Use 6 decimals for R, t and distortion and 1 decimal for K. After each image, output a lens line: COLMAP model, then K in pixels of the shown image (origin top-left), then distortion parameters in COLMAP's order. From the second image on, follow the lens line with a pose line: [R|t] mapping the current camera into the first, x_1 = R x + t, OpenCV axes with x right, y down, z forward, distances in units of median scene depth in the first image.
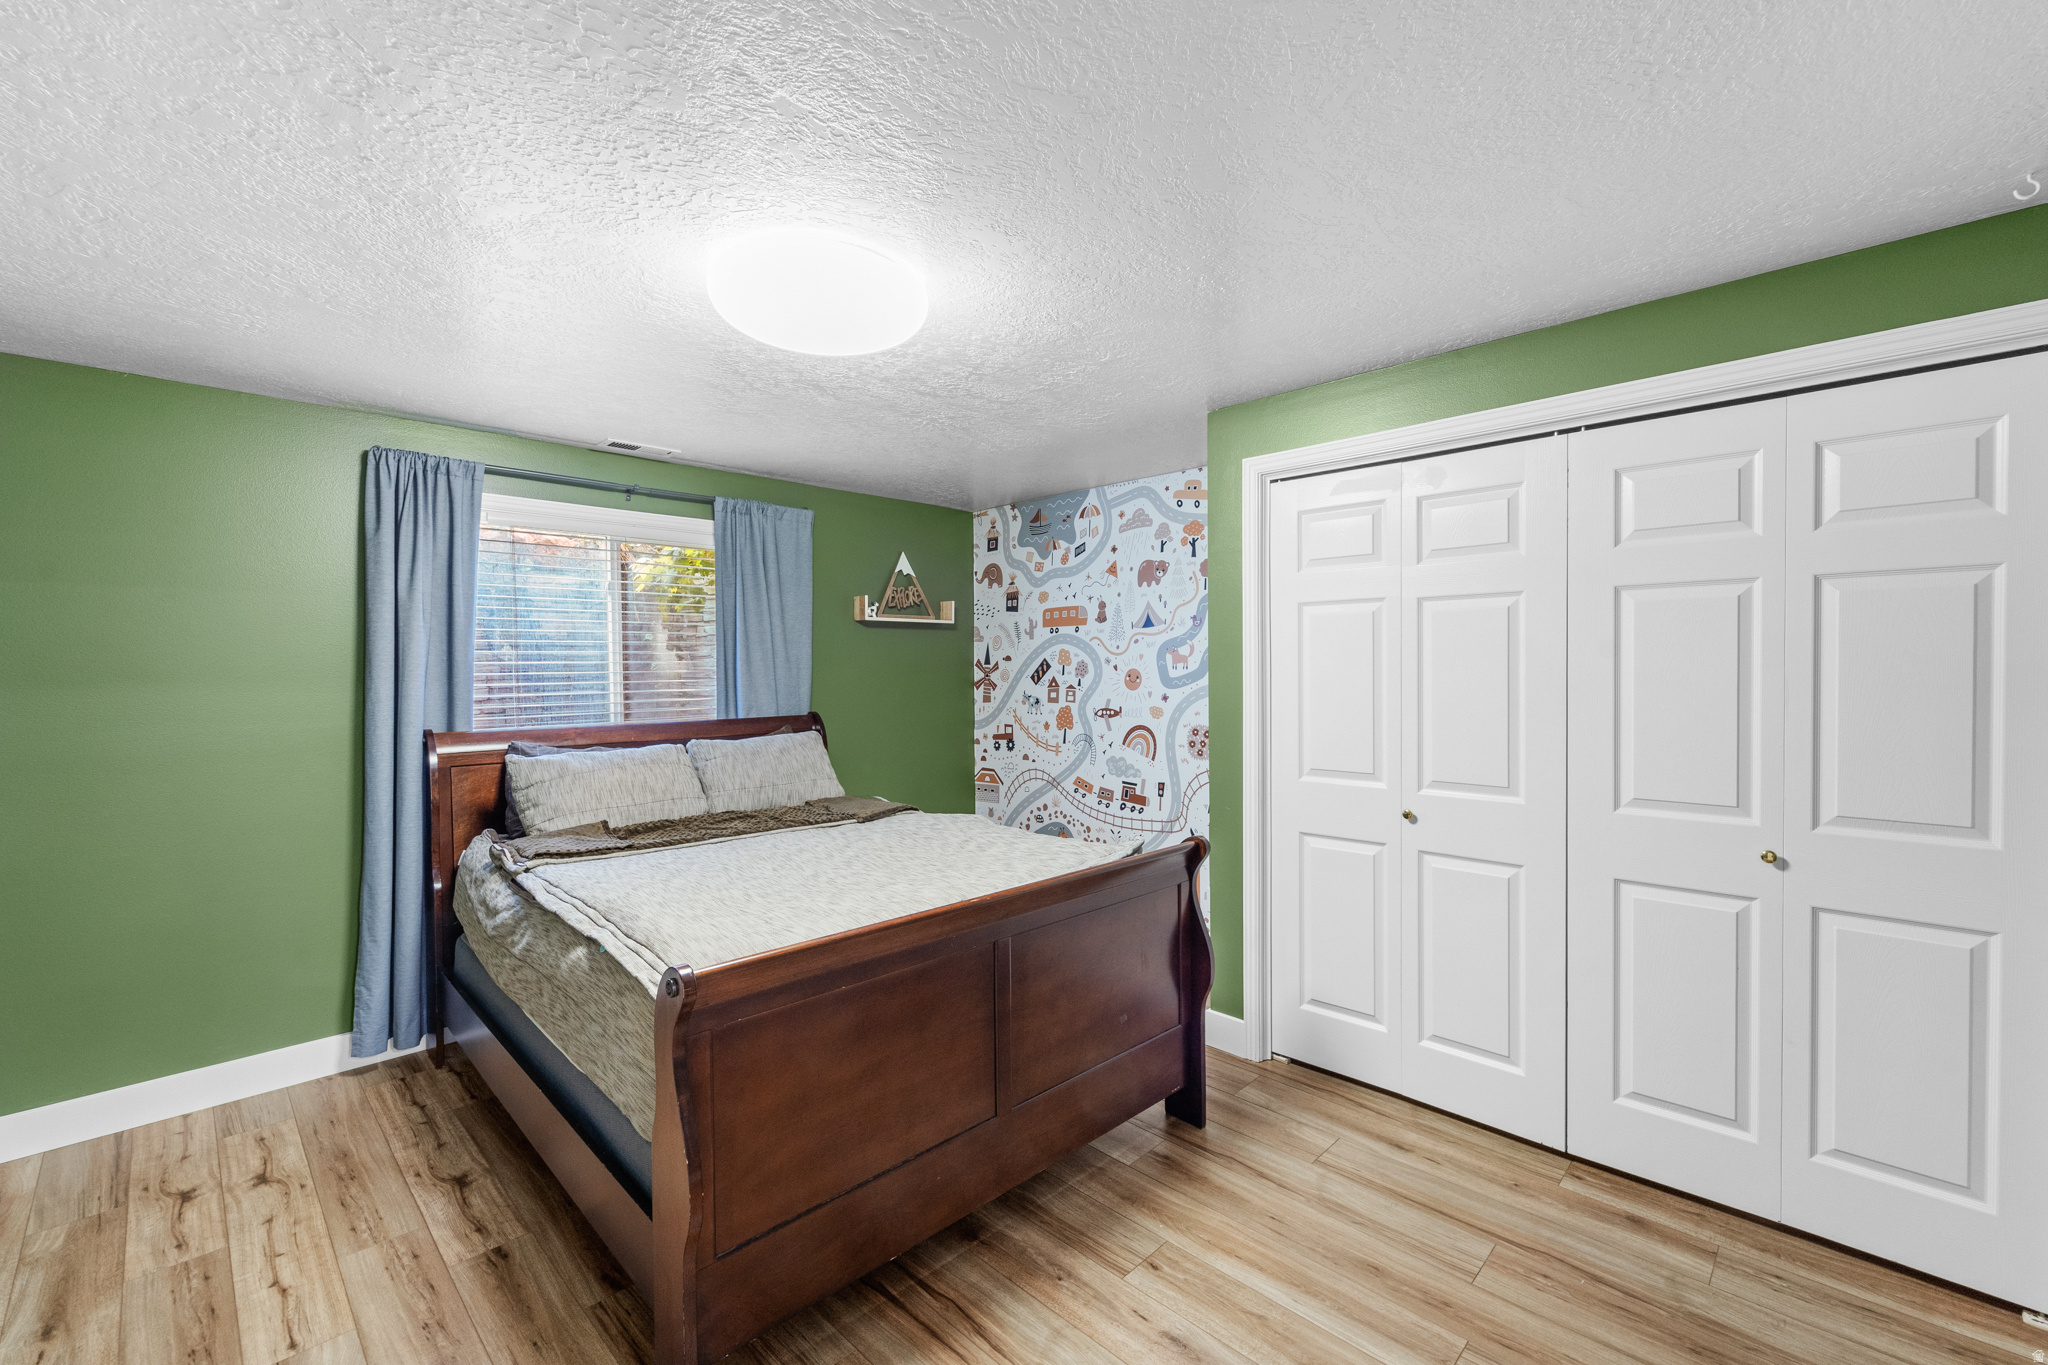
lens RADIAL K [[860.6, 0, 1041.6], [0, 860.6, 672.9], [0, 0, 1]] dist [0.002030, -0.000513]
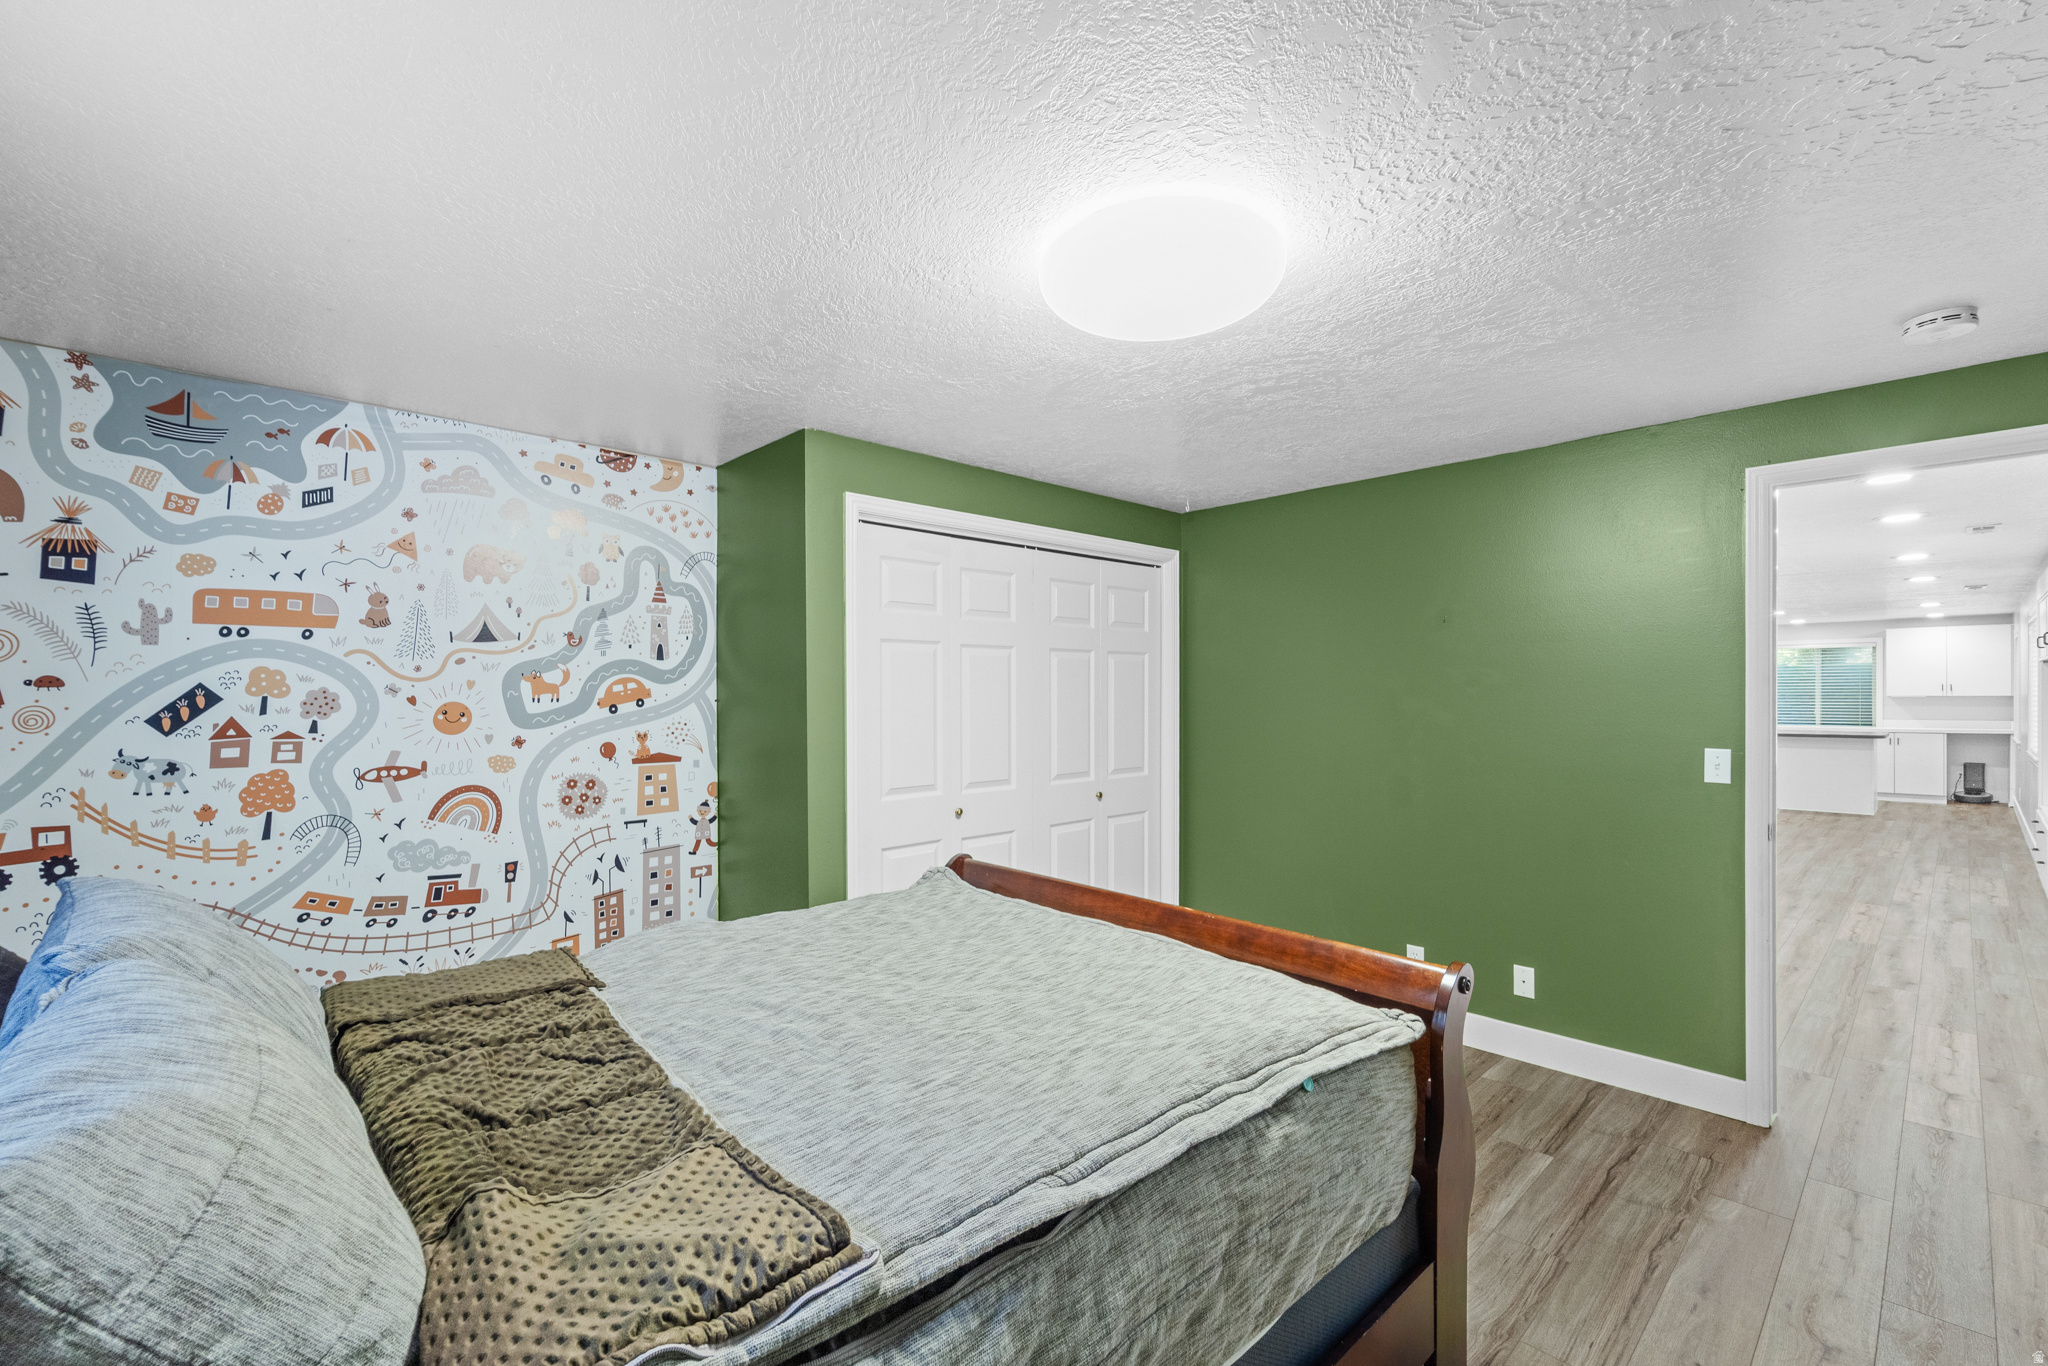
lens RADIAL K [[860.6, 0, 1036.5], [0, 860.6, 691.3], [0, 0, 1]] dist [0.002030, -0.000513]
pose [[0.043782, 0.010049, 0.998991, -0.517337], [0.012366, 0.999867, -0.010599, -0.000464], [-0.998965, 0.012818, 0.043652, 0.498906]]
